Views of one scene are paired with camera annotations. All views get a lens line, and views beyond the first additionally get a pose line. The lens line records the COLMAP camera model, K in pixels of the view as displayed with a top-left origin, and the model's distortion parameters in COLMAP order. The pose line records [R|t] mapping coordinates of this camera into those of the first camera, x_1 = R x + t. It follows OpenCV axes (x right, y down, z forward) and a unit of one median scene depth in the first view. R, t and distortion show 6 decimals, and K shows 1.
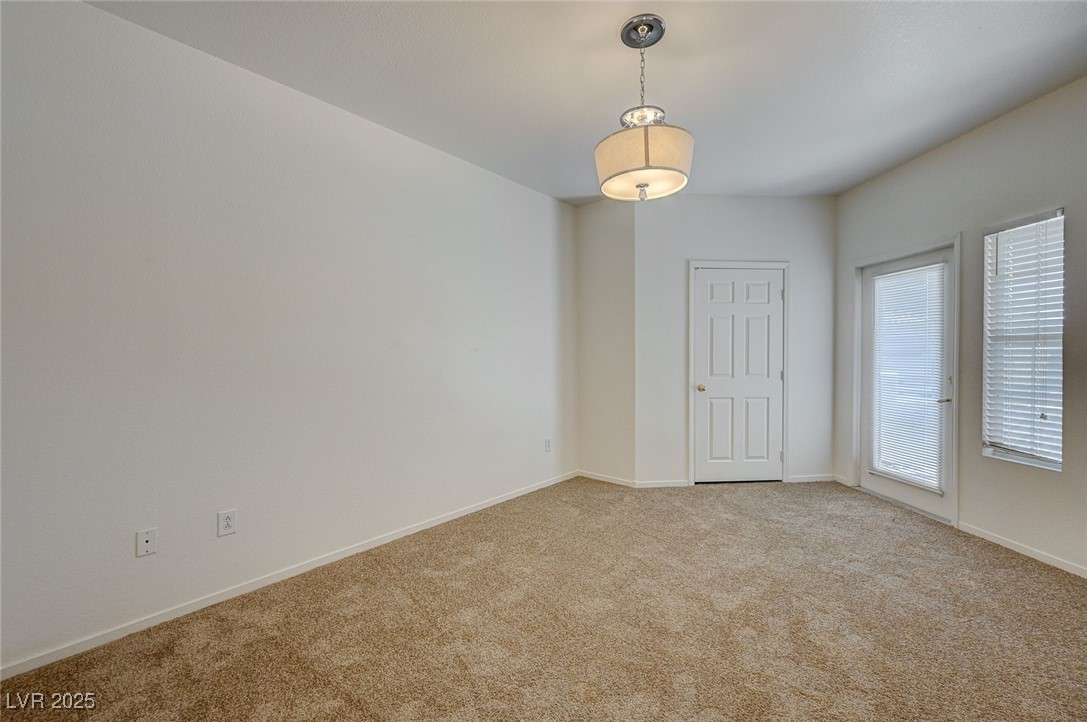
lens RADIAL K [[465.6, 0, 545.3], [0, 465.6, 355.7], [0, 0, 1]] dist [0.020667, 0.000073]
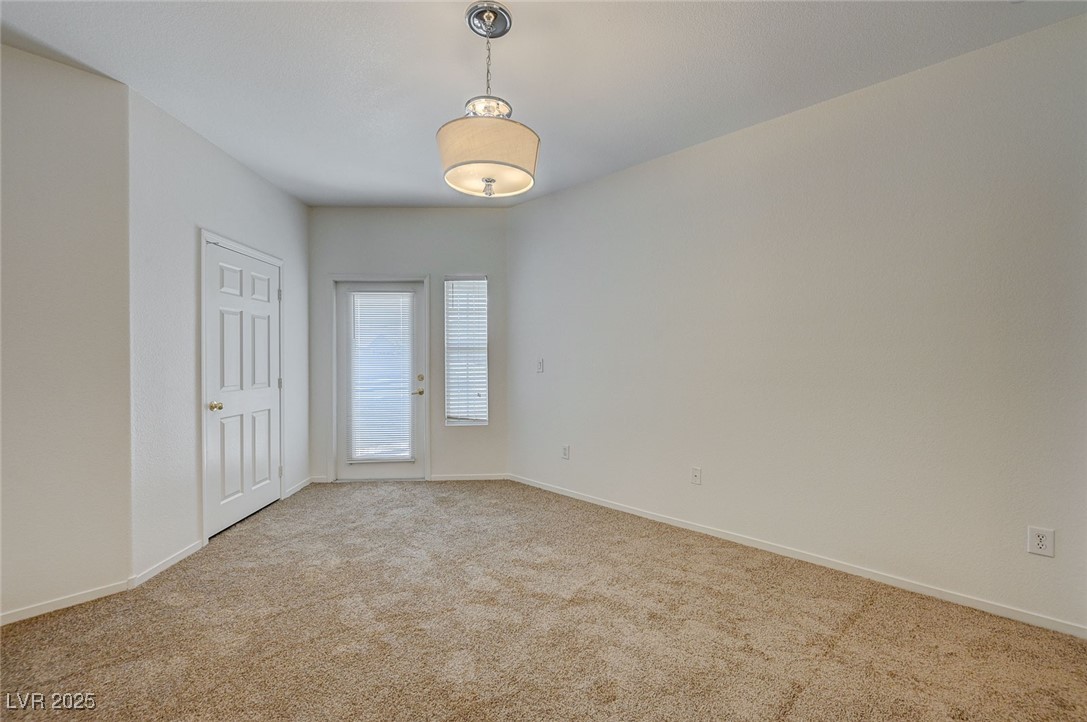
lens RADIAL K [[465.6, 0, 545.3], [0, 465.6, 355.7], [0, 0, 1]] dist [0.020667, 0.000073]
pose [[0.019276, 0.003390, 0.999808, -0.453276], [0.009854, 0.999945, -0.003581, -0.003502], [-0.999766, 0.009921, 0.019242, 0.528706]]
